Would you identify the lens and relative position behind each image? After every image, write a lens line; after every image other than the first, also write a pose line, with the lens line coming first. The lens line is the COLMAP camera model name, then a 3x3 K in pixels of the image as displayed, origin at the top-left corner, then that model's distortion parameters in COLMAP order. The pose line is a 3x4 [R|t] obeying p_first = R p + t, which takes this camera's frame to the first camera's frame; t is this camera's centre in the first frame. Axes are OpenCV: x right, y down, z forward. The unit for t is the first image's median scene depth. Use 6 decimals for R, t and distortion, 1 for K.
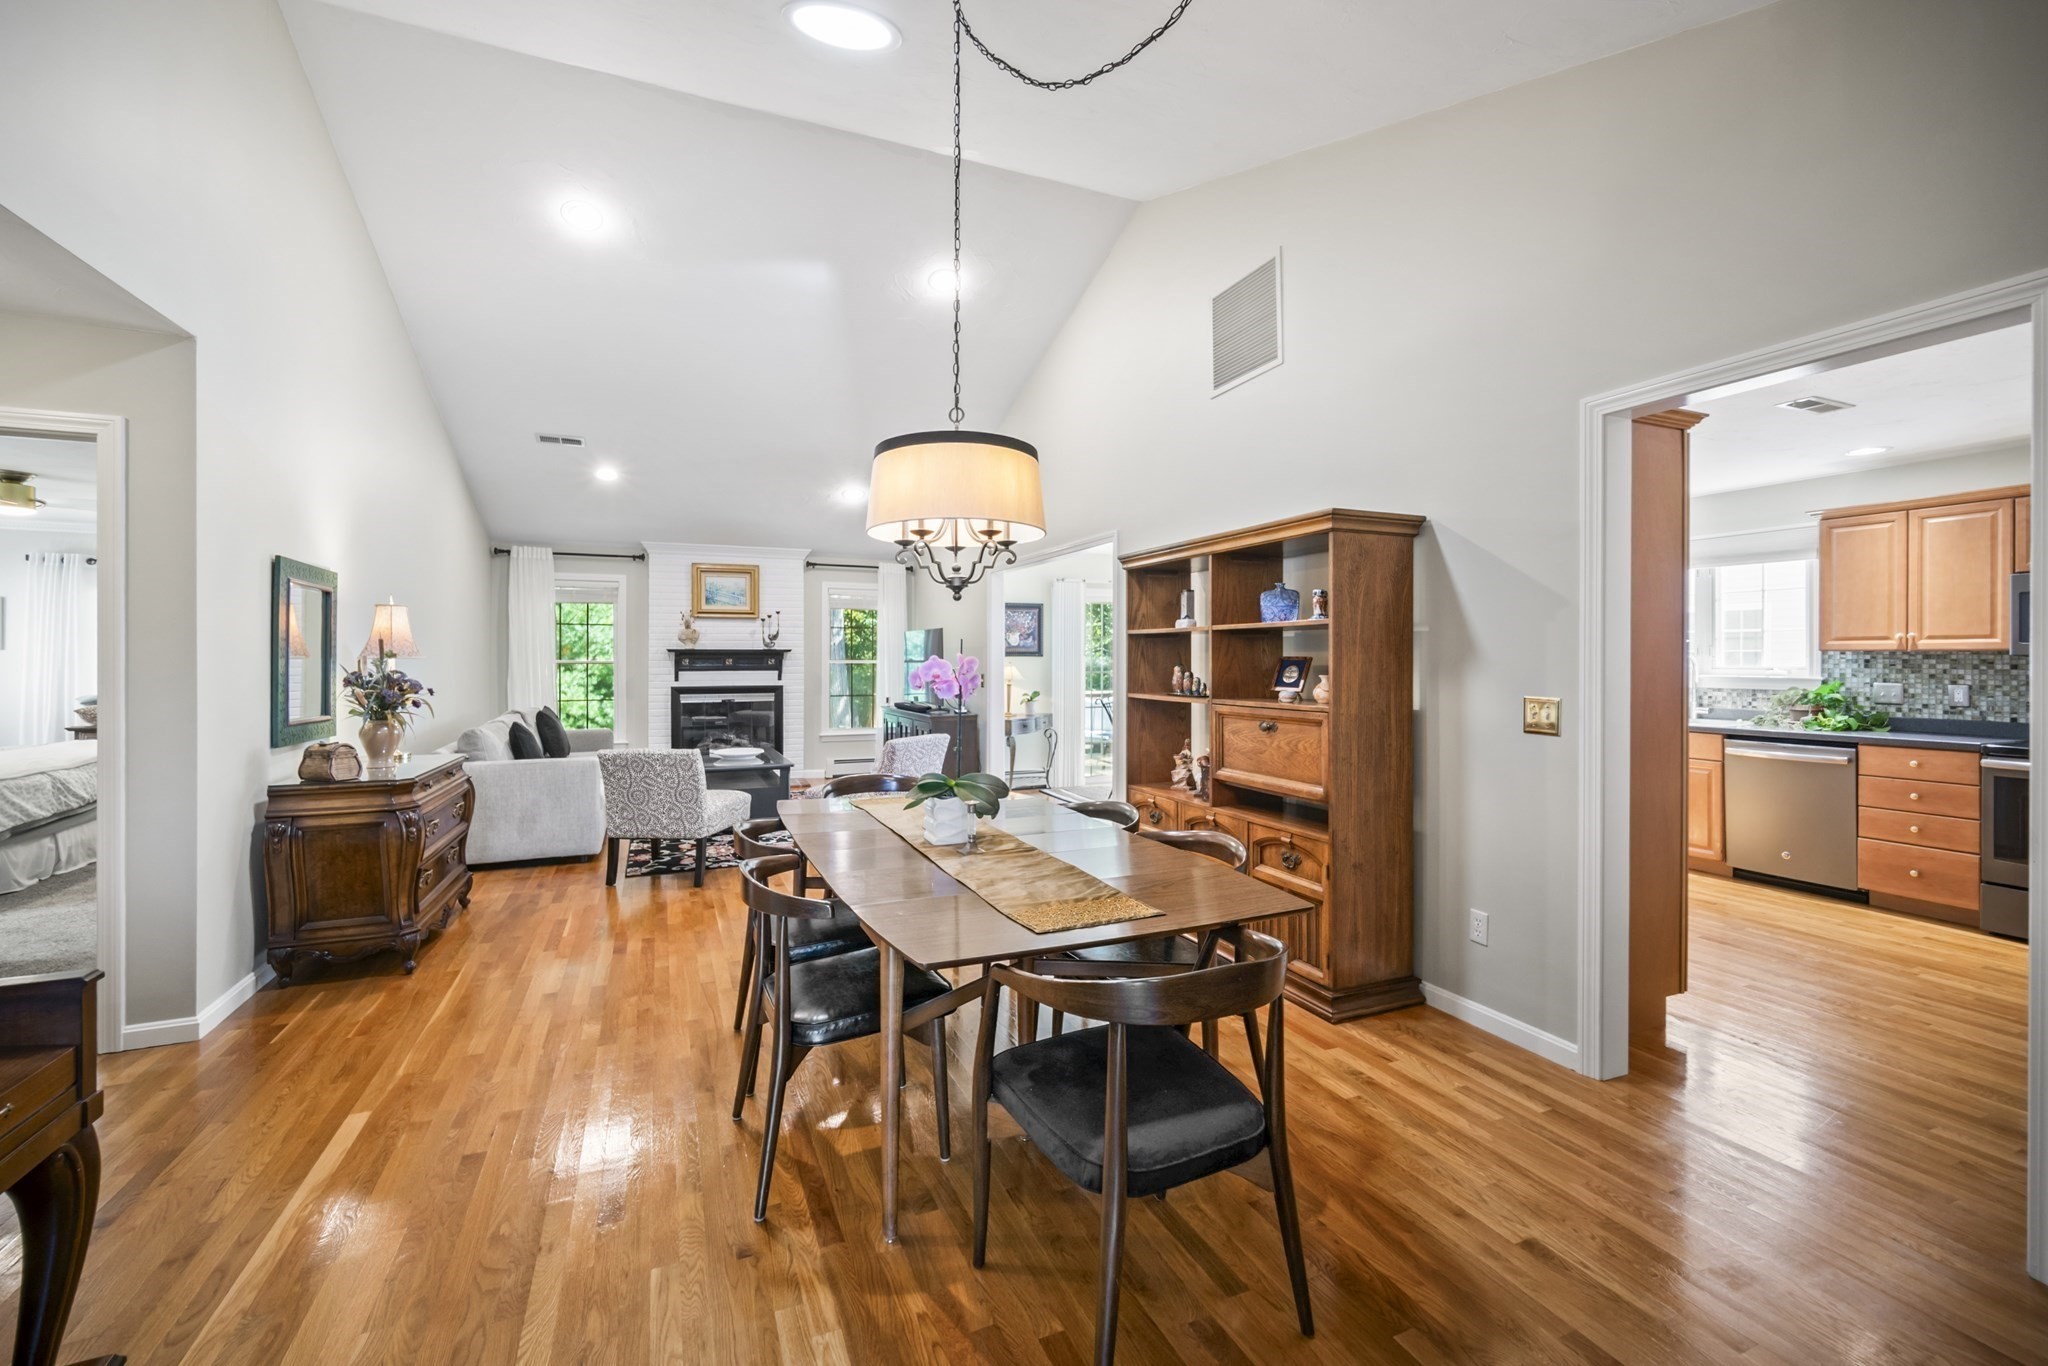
lens RADIAL K [[847.4, 0, 1007.9], [0, 847.4, 664.5], [0, 0, 1]] dist [0.002785, 0.000071]
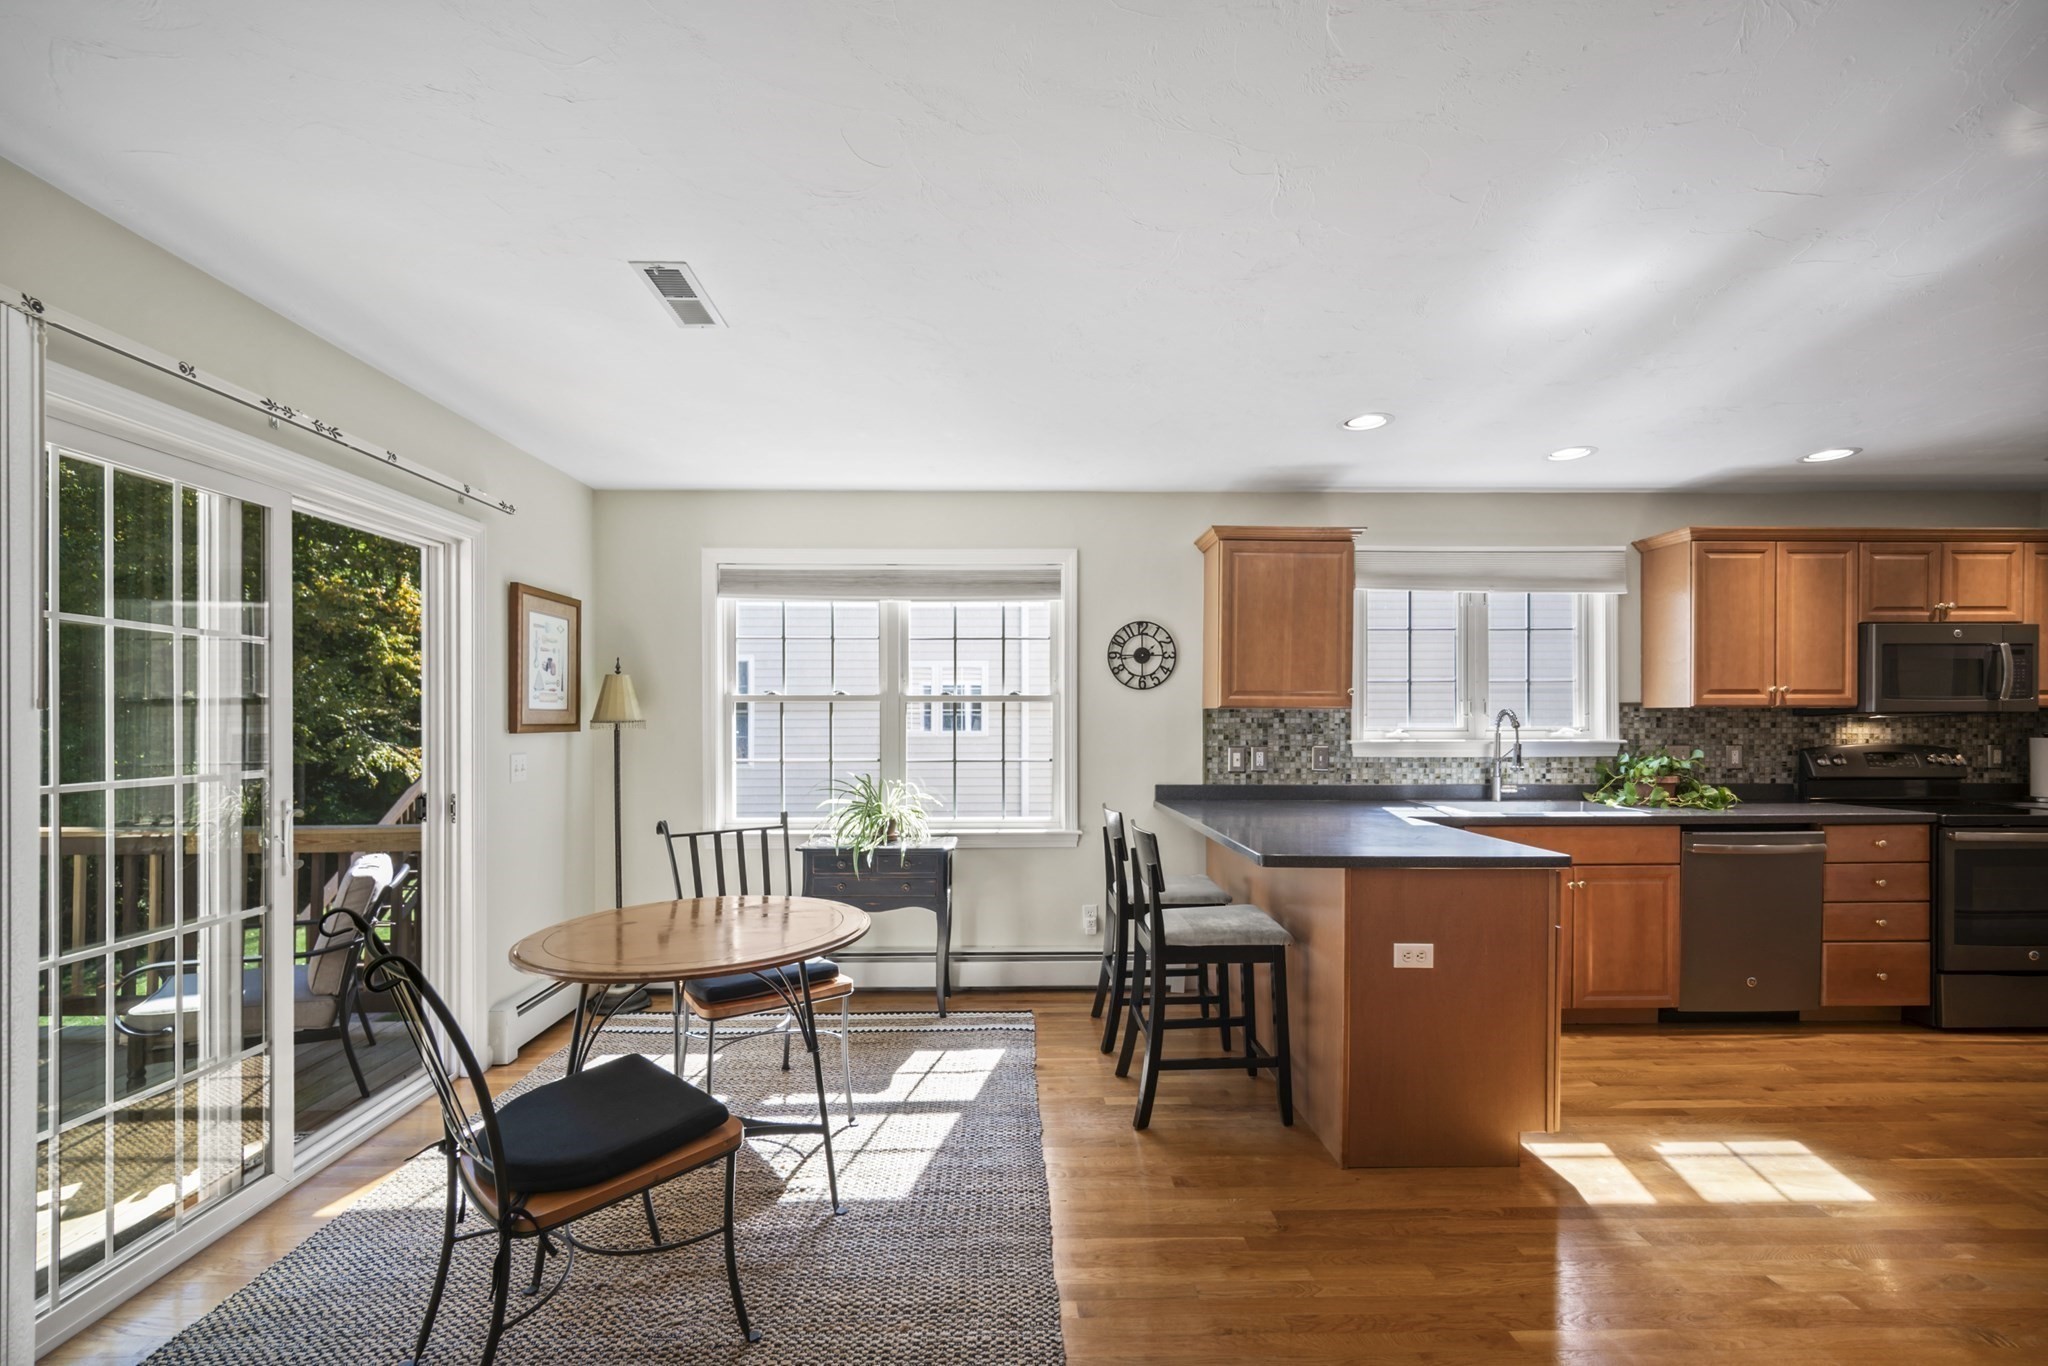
lens RADIAL K [[847.4, 0, 1006.9], [0, 847.4, 723.8], [0, 0, 1]] dist [0.002785, 0.000071]
pose [[0.369513, -0.008738, 0.929185, -0.012102], [0.008193, 0.999948, 0.006145, -0.009996], [-0.929190, 0.005342, 0.369565, 1.275625]]
